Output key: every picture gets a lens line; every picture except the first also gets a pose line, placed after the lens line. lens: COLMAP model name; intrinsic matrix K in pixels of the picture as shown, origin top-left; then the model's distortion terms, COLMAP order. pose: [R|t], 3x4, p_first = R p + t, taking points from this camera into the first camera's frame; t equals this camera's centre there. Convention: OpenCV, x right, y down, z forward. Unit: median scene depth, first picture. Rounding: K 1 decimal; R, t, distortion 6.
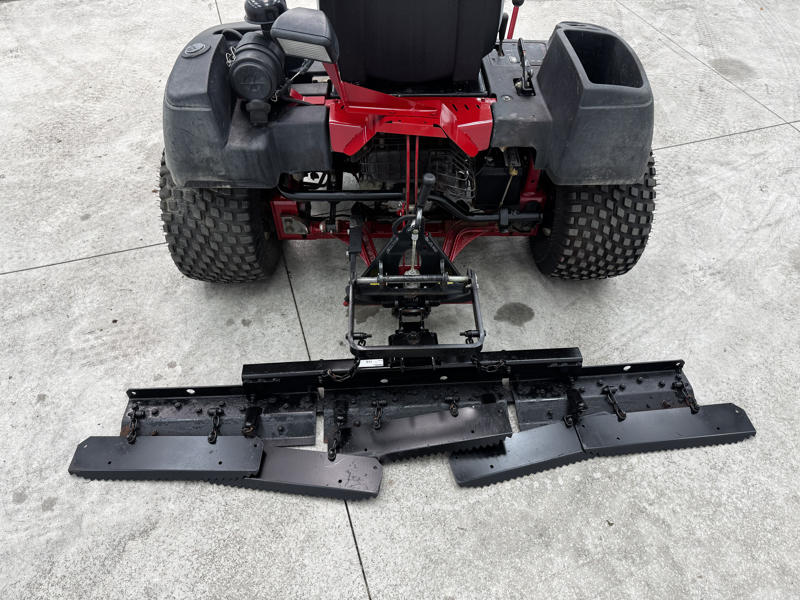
lens RADIAL K [[565.8, 0, 404.2], [0, 565.8, 303.5], [0, 0, 1]] dist [0.017451, -0.025262]
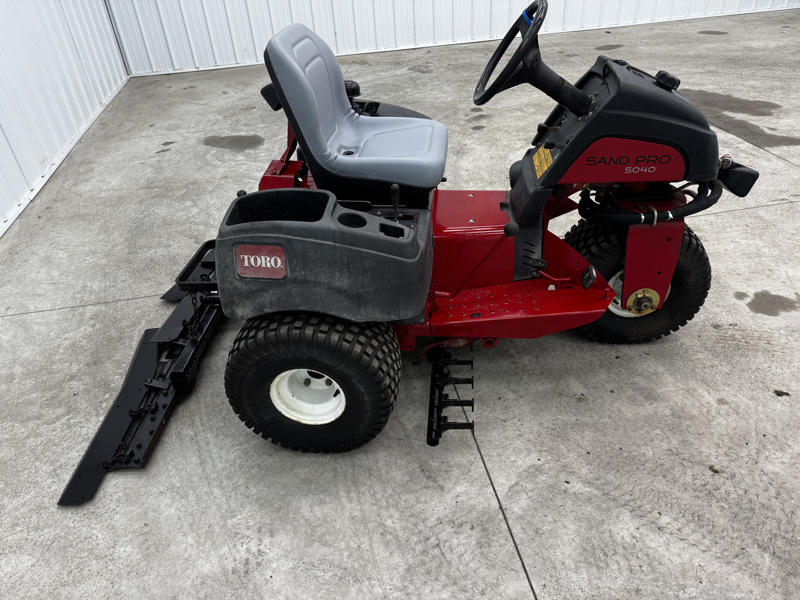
lens RADIAL K [[565.8, 0, 395.4], [0, 565.8, 303.7], [0, 0, 1]] dist [0.017451, -0.025262]
pose [[-0.132062, 0.565364, -0.814201, 1.212244], [-0.712112, 0.517272, 0.474685, -0.945651], [0.689533, 0.642490, 0.334291, 0.851147]]
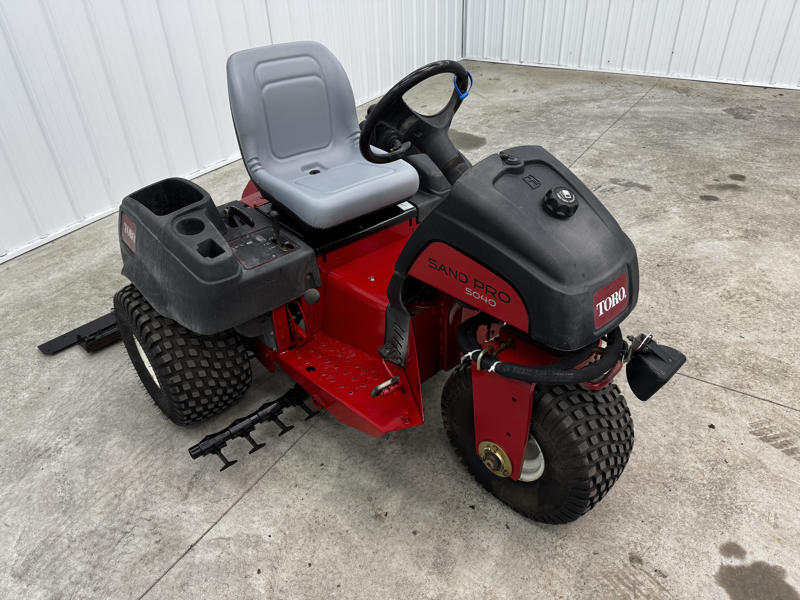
lens RADIAL K [[565.8, 0, 404.2], [0, 565.8, 296.5], [0, 0, 1]] dist [0.017451, -0.025262]
pose [[-0.761131, 0.367295, -0.534579, 0.646738], [-0.478569, 0.238280, 0.845100, -1.566089], [0.437781, 0.899065, -0.005587, 1.335898]]
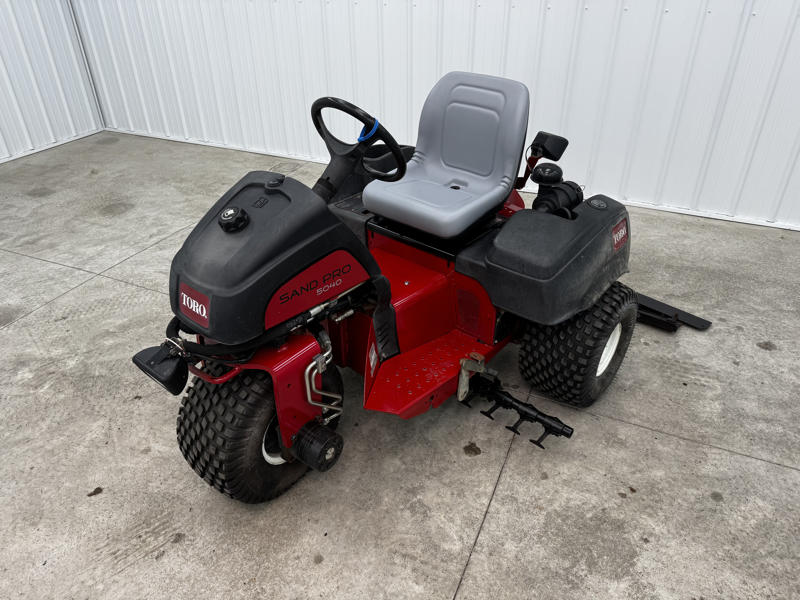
lens RADIAL K [[565.8, 0, 401.7], [0, 565.8, 298.4], [0, 0, 1]] dist [0.017451, -0.025262]
pose [[-0.742178, -0.362799, 0.563514, -0.805181], [0.503988, 0.252116, 0.826095, -1.634455], [-0.441777, 0.897115, -0.004269, 1.305459]]
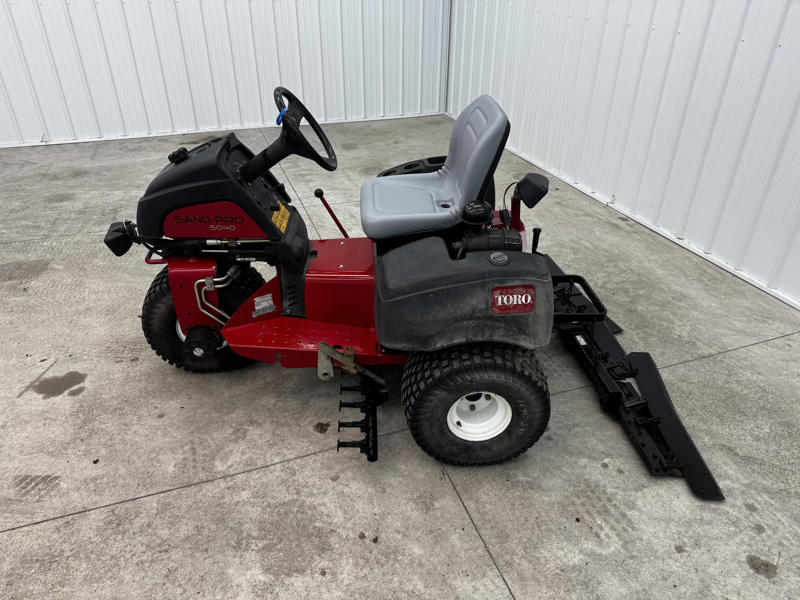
lens RADIAL K [[565.8, 0, 399.7], [0, 565.8, 301.4], [0, 0, 1]] dist [0.017451, -0.025262]
pose [[-0.028918, -0.531067, 0.846836, -1.354821], [0.751154, 0.547405, 0.368938, -0.937427], [-0.659493, 0.646774, 0.383083, 0.664276]]
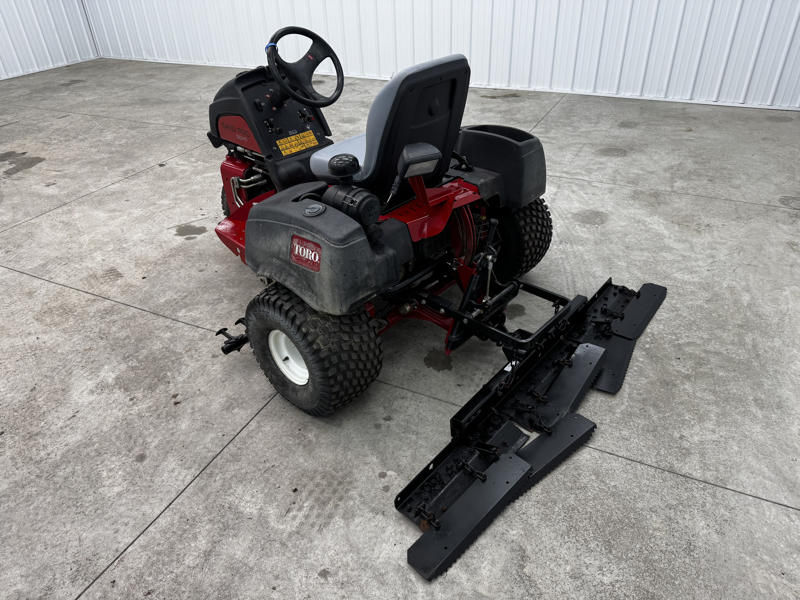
lens RADIAL K [[565.8, 0, 402.9], [0, 565.8, 296.1], [0, 0, 1]] dist [0.017451, -0.025262]
pose [[0.691188, -0.424132, 0.585125, -0.957657], [0.574224, 0.813918, -0.088338, -0.057932], [-0.438777, 0.397051, 0.806118, -0.023681]]
